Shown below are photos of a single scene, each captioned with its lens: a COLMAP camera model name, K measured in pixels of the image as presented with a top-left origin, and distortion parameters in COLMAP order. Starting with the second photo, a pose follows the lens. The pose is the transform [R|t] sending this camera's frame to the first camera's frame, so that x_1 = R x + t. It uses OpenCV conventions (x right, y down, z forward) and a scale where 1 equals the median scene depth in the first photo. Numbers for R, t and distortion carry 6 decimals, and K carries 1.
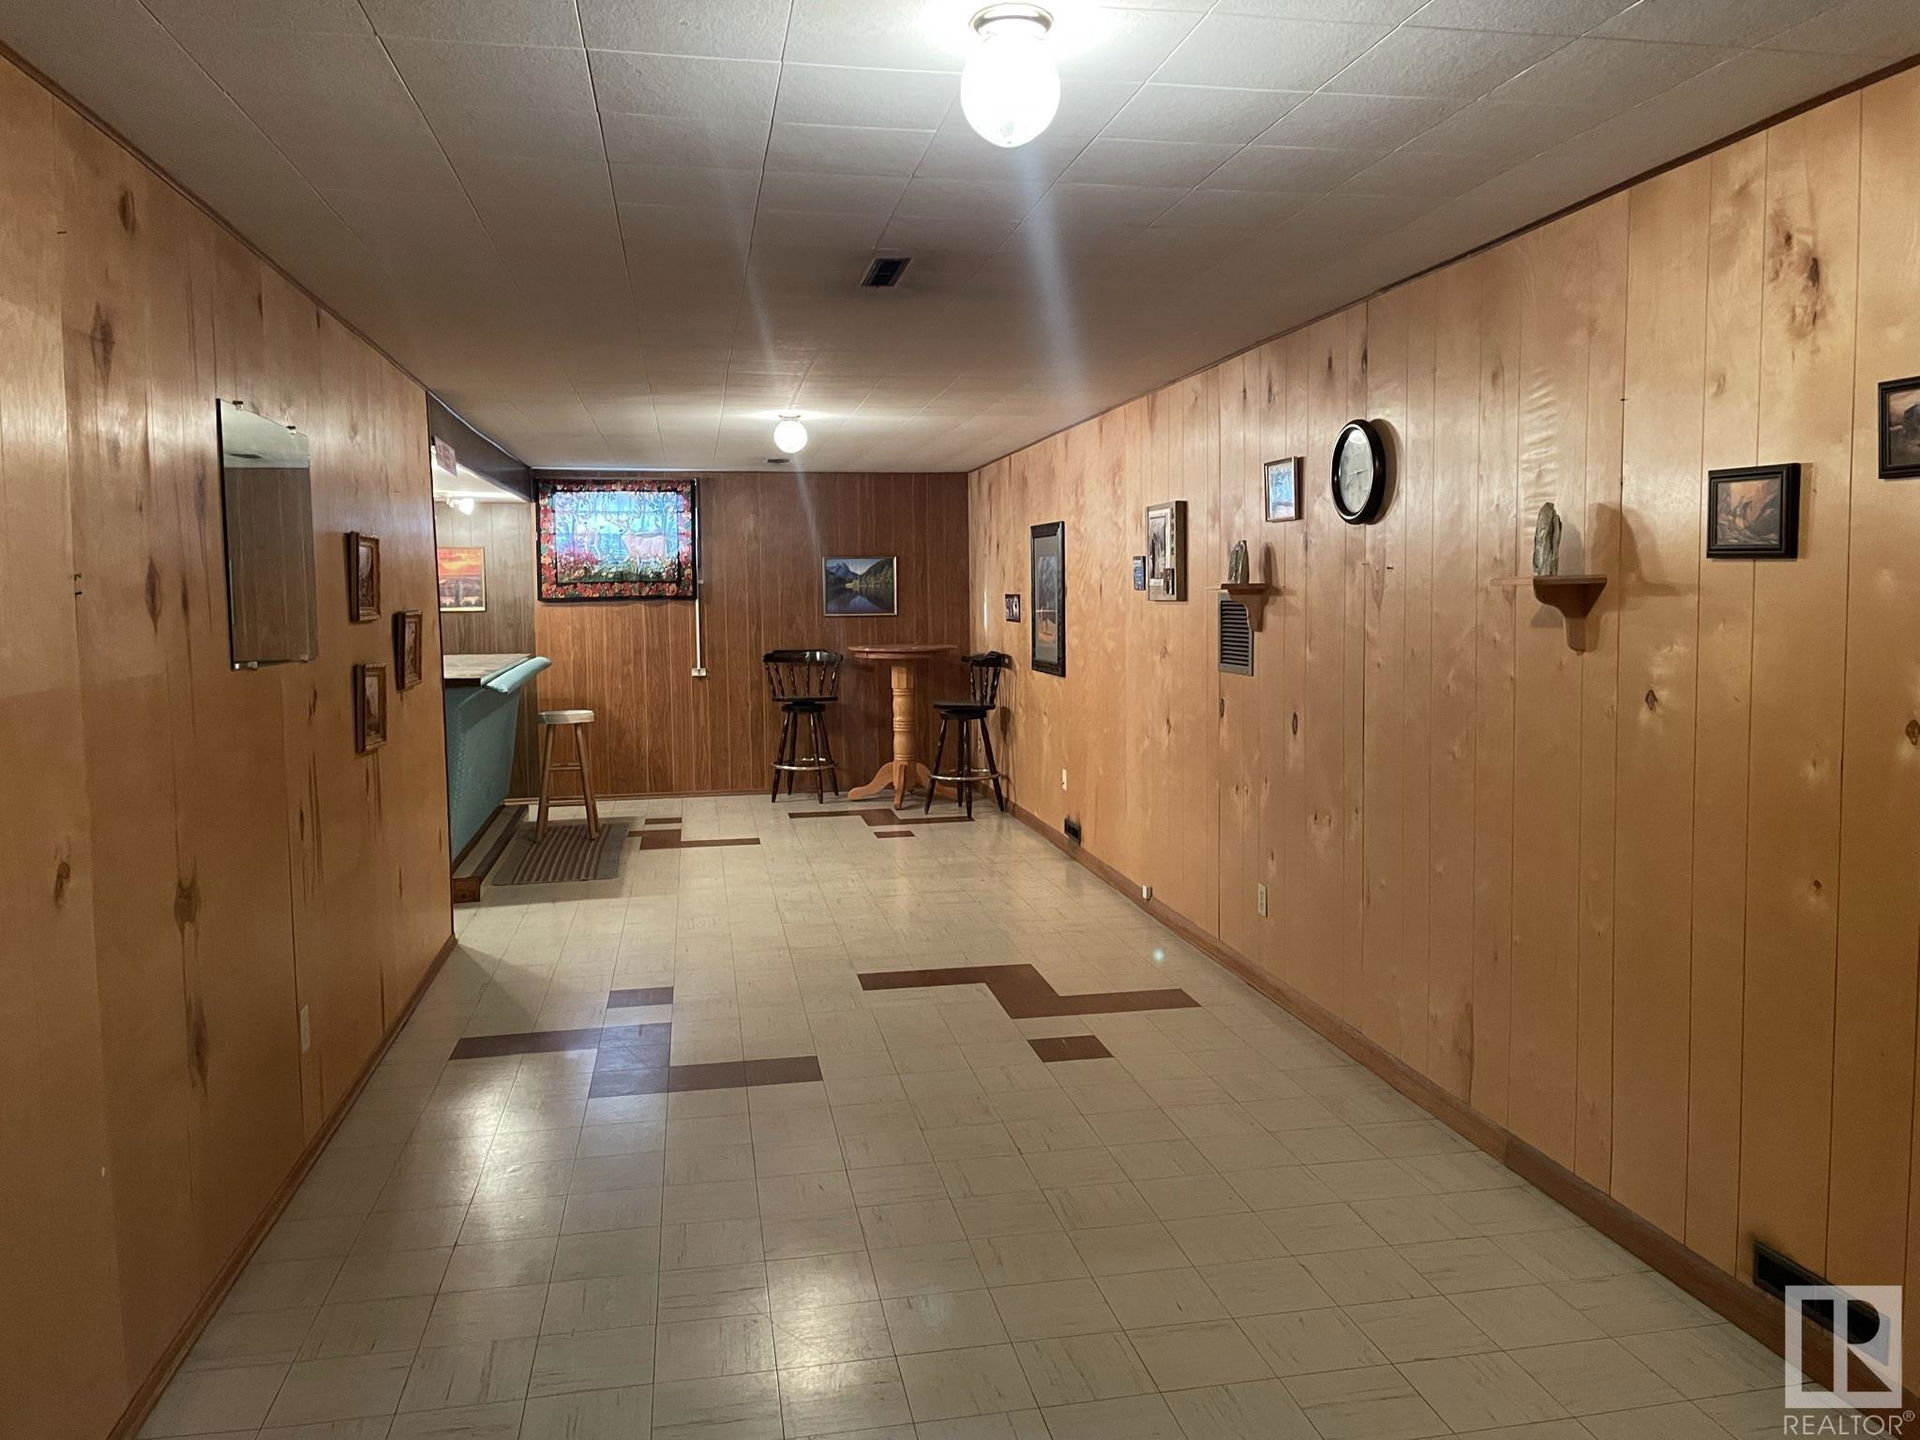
lens RADIAL K [[1440.4, 0, 962.4], [0, 1440.4, 709.2], [0, 0, 1]] dist [0.087366, -0.108686]
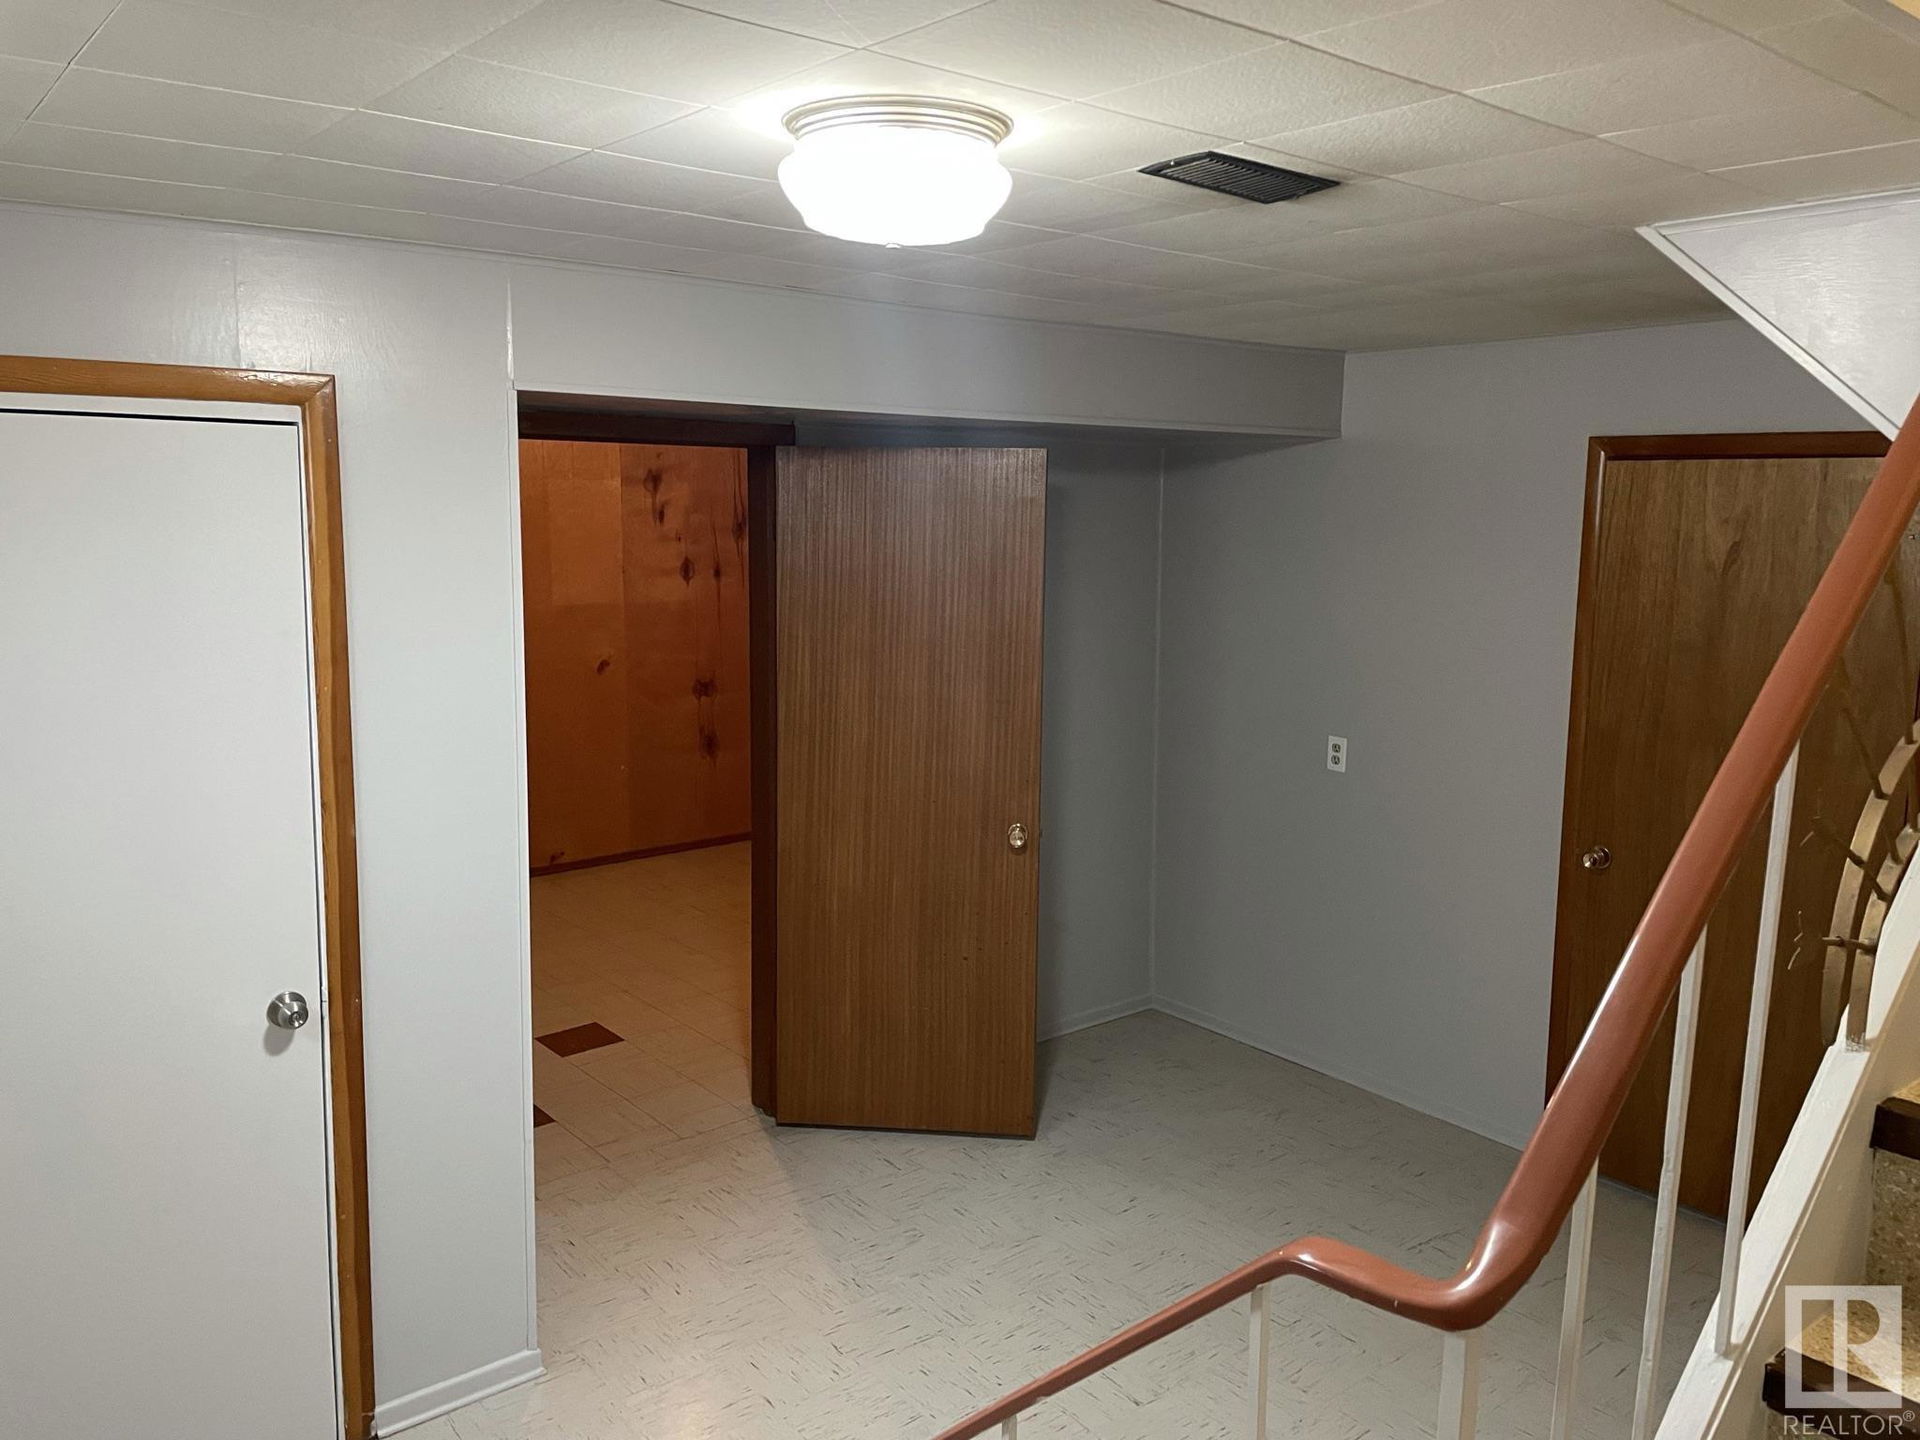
lens RADIAL K [[1440.4, 0, 959.4], [0, 1440.4, 725.8], [0, 0, 1]] dist [0.087366, -0.108686]
pose [[0.473334, 0.145549, -0.868775, 2.042738], [-0.092901, 0.989003, 0.115076, -0.151500], [0.875970, 0.026240, 0.481650, 0.188789]]
